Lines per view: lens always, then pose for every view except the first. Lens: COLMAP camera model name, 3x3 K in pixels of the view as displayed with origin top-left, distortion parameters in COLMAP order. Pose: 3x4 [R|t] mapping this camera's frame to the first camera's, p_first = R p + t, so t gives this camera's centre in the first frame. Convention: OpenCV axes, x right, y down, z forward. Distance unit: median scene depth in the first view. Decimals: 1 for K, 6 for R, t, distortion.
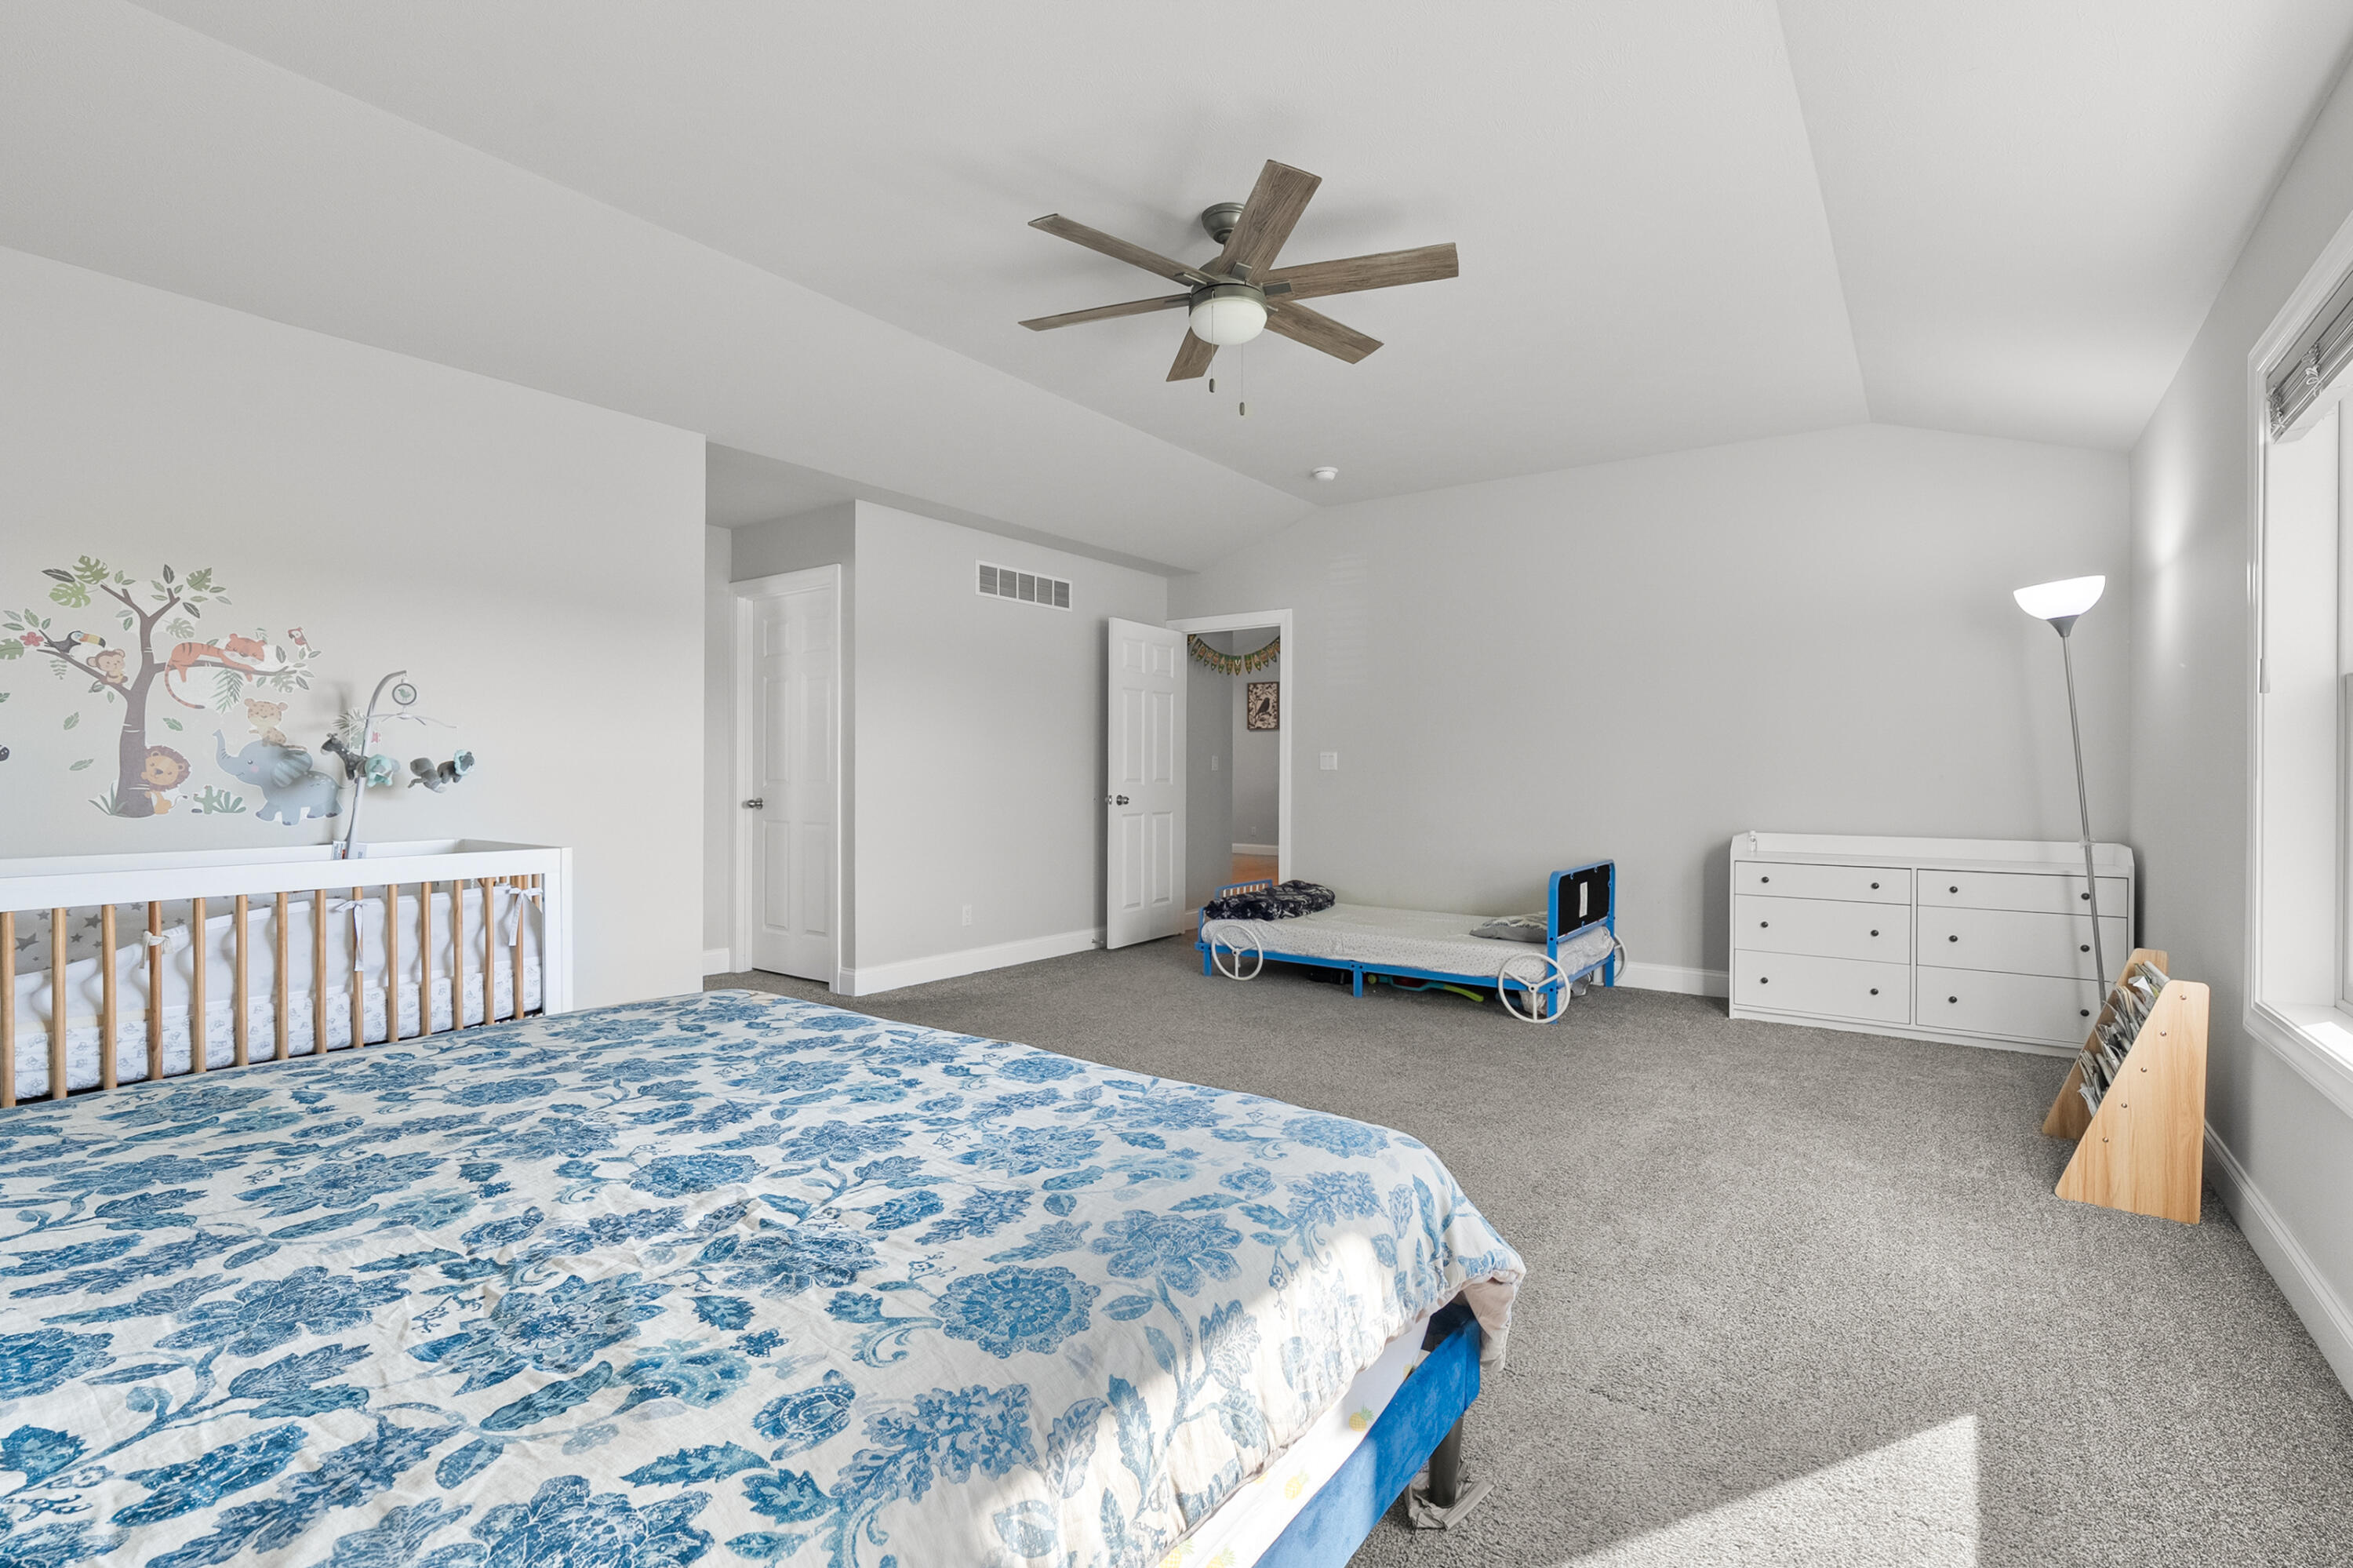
lens RADIAL K [[1079.8, 0, 1182.1], [0, 1079.8, 779.0], [0, 0, 1]] dist [-0.006160, 0.002046]
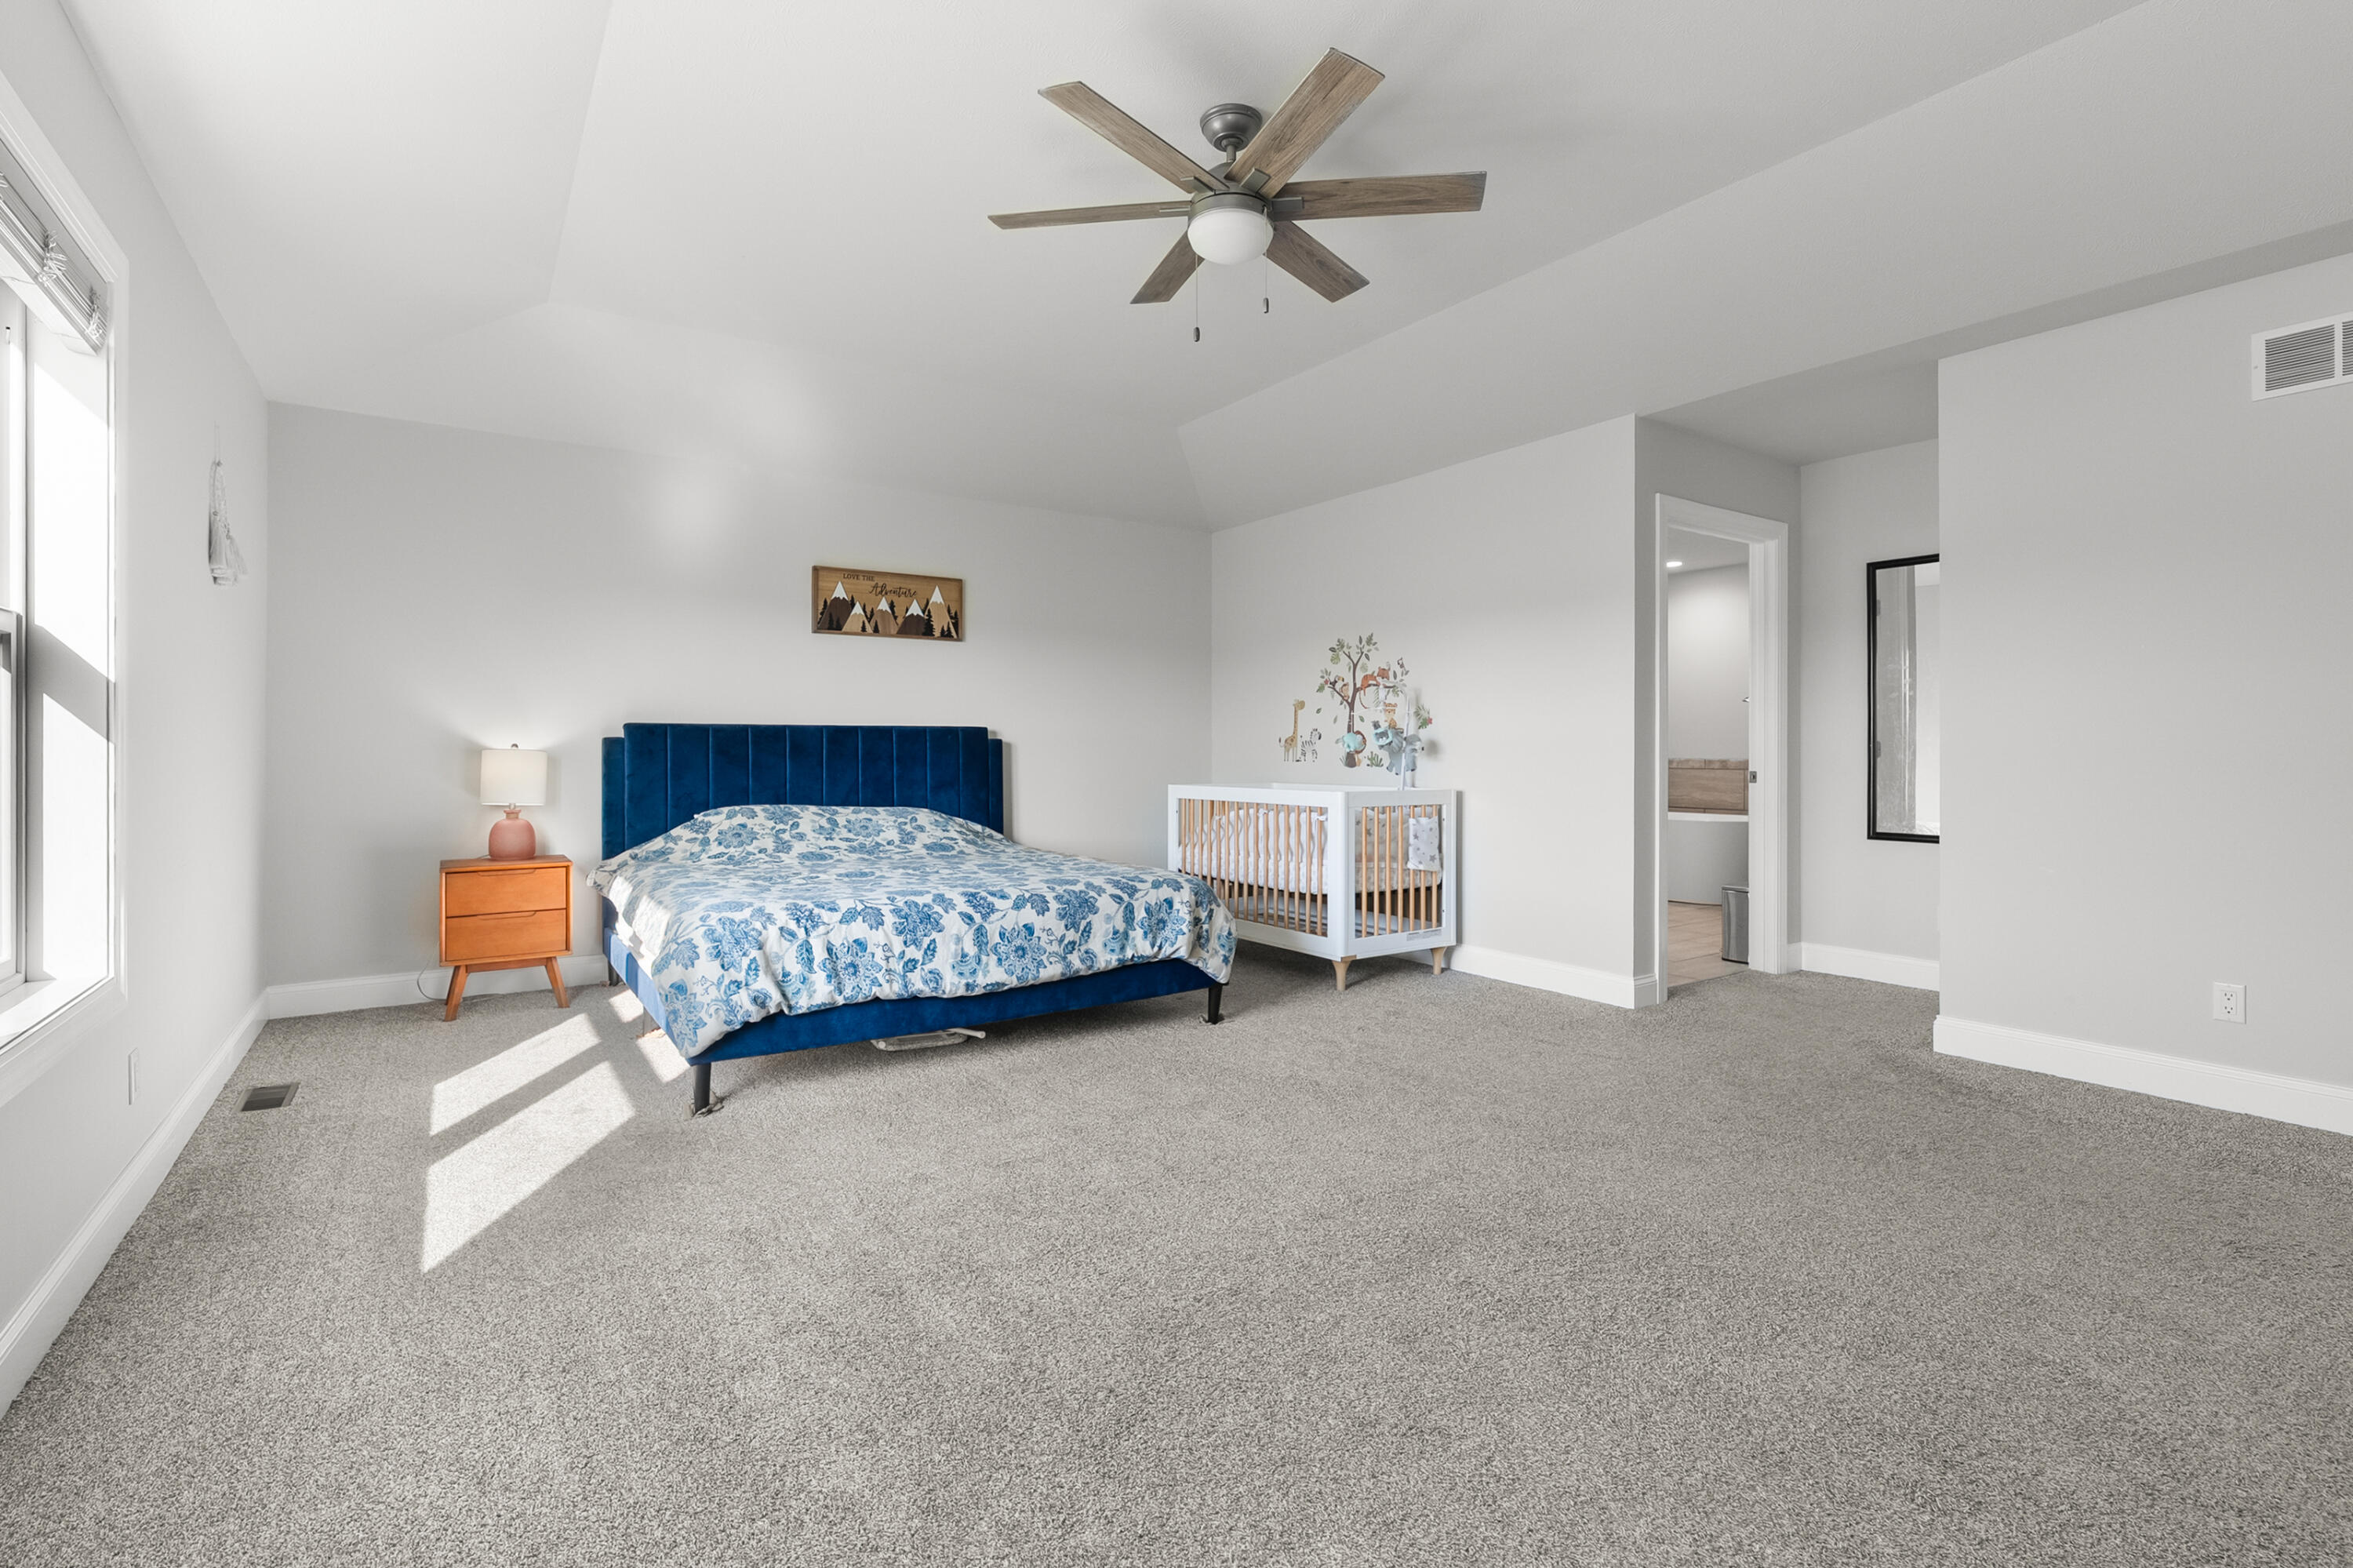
lens RADIAL K [[1079.8, 0, 1181.5], [0, 1079.8, 766.3], [0, 0, 1]] dist [-0.006160, 0.002046]
pose [[-0.348240, 0.014928, -0.937287, 0.961937], [-0.003344, 0.999847, 0.017167, 0.001561], [0.937399, 0.009112, -0.348137, 1.362478]]
